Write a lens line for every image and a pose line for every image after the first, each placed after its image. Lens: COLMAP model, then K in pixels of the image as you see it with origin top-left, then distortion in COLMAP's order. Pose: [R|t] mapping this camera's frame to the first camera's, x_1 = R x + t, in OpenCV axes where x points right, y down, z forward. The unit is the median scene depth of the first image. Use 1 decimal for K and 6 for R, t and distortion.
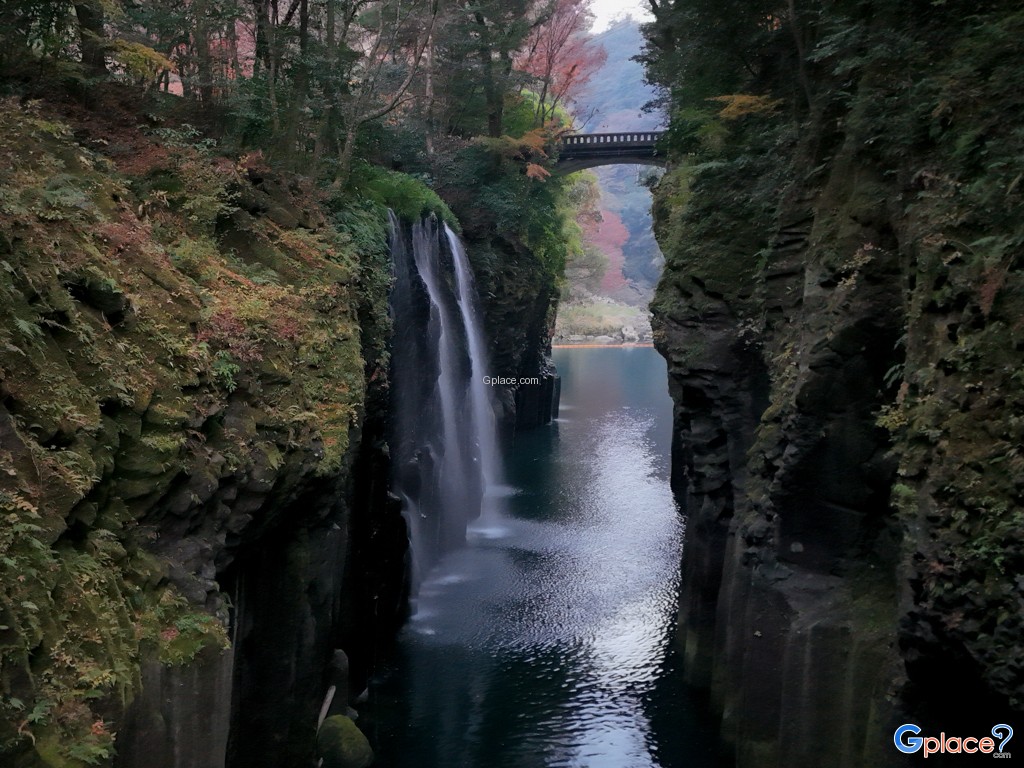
lens RADIAL K [[1014.7, 0, 456.3], [0, 1014.7, 384.6], [0, 0, 1]] dist [0.075662, 0.000000]
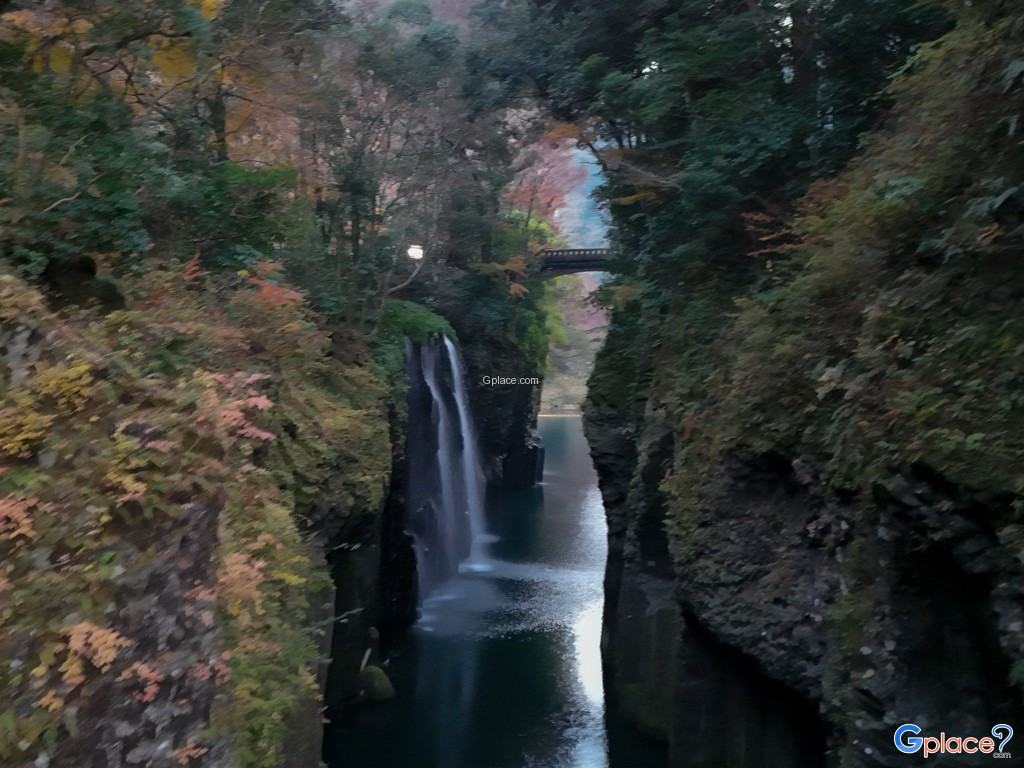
lens RADIAL K [[1014.7, 0, 376.3], [0, 1014.7, 377.5], [0, 0, 1]] dist [0.075662, 0.000000]
pose [[0.996463, 0.010741, -0.083343, 0.015805], [-0.016207, 0.997742, -0.065178, -0.019049], [0.082454, 0.066299, 0.994387, -0.500292]]
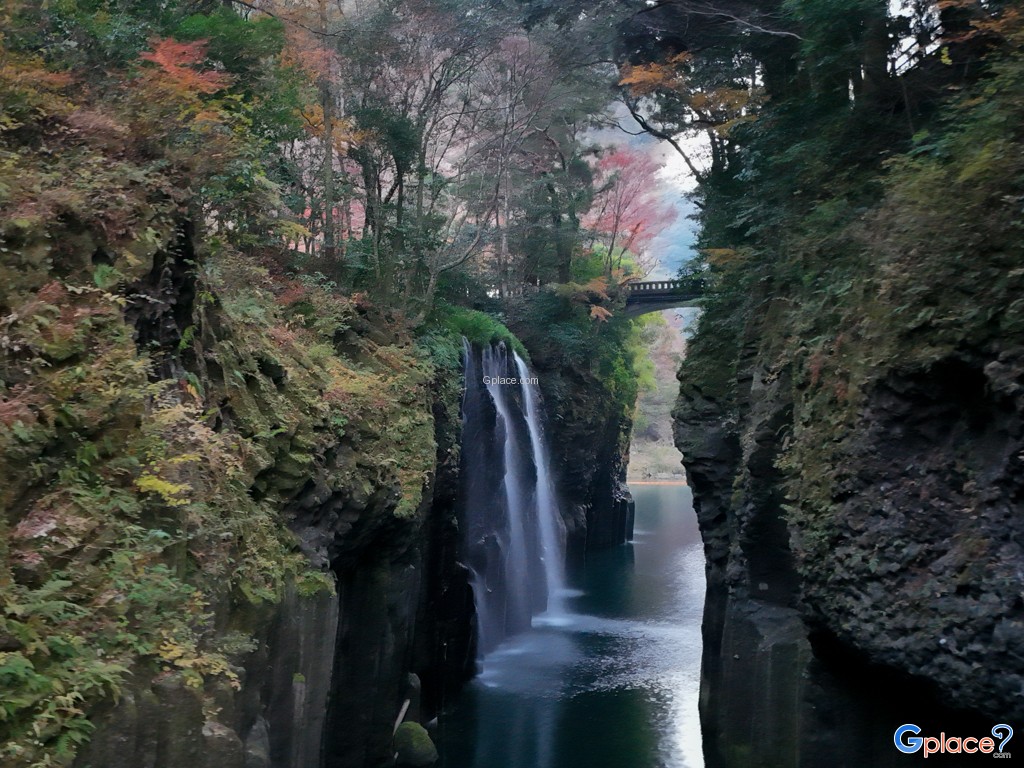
lens RADIAL K [[1014.7, 0, 439.0], [0, 1014.7, 375.7], [0, 0, 1]] dist [0.075662, 0.000000]
pose [[0.993592, 0.004659, -0.112928, 0.049575], [-0.021721, 0.988397, -0.150331, 0.070441], [0.110918, 0.151821, 0.982165, -0.254127]]
